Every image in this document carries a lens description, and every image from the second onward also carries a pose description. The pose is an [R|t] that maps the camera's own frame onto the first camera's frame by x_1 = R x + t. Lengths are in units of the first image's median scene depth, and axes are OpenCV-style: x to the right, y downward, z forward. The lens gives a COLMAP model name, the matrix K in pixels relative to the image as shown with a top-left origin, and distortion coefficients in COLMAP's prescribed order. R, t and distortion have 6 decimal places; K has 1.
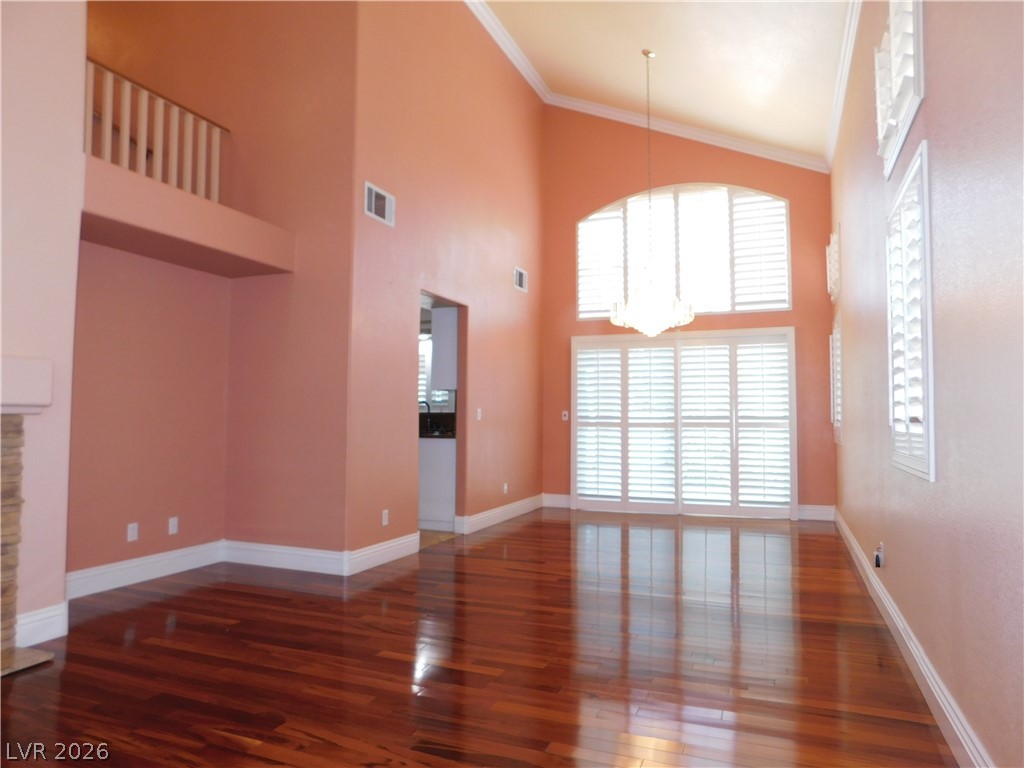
lens RADIAL K [[682.3, 0, 512.0], [0, 682.3, 384.0], [0, 0, 1]] dist [-0.065821, 0.061922]
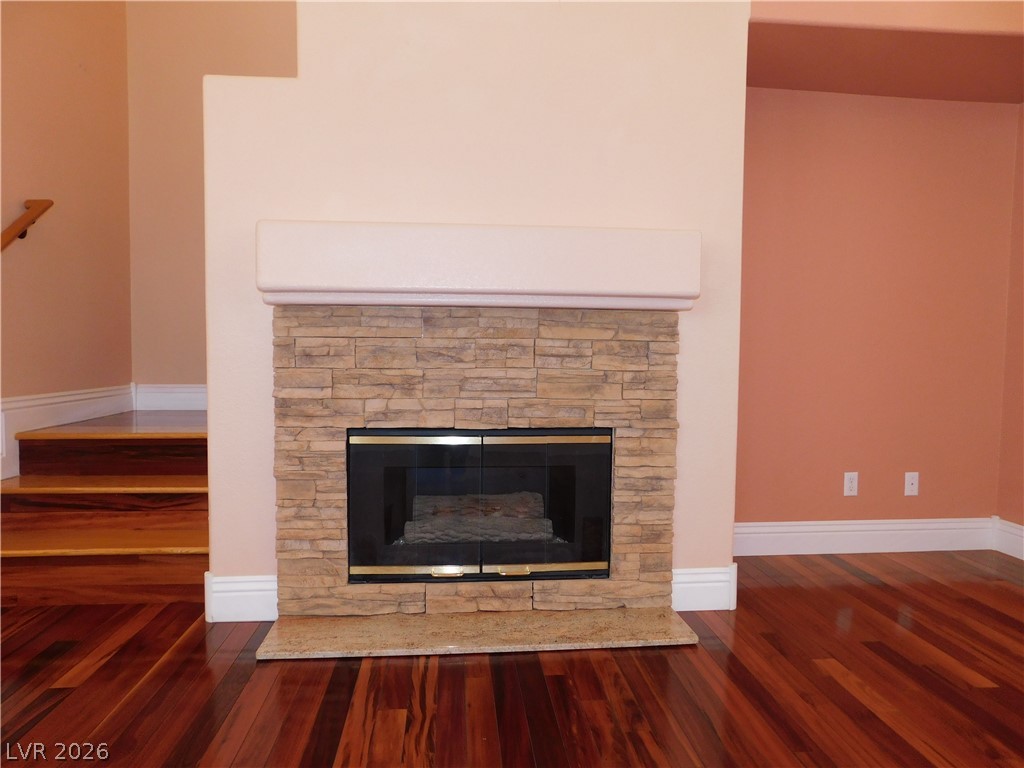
lens RADIAL K [[674.1, 0, 512.0], [0, 674.1, 384.0], [0, 0, 1]] dist [-0.074102, 0.061438]
pose [[0.468621, 0.044695, -0.882268, -0.145651], [0.035586, 0.996954, 0.069406, 0.067254], [0.882682, -0.063921, 0.465603, 0.475798]]
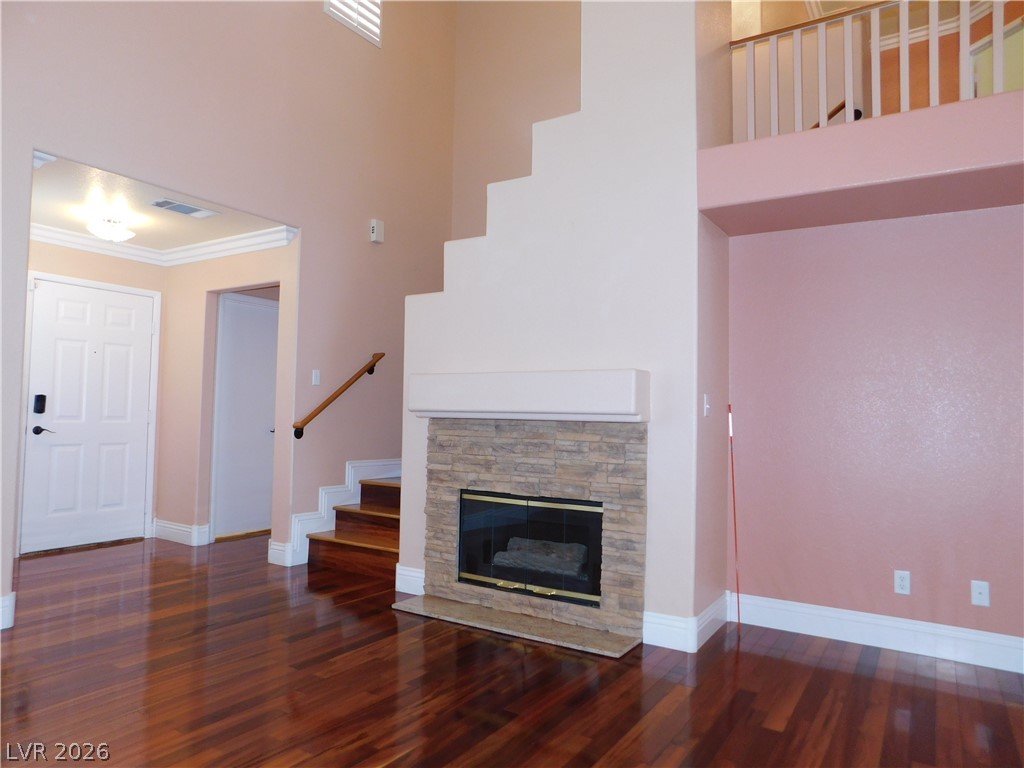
lens RADIAL K [[682.3, 0, 512.0], [0, 682.3, 384.0], [0, 0, 1]] dist [-0.065821, 0.061922]
pose [[-0.176165, -0.051552, -0.983010, 0.368357], [0.027580, 0.997977, -0.057280, 0.039889], [0.983974, -0.037202, -0.174387, 0.976855]]
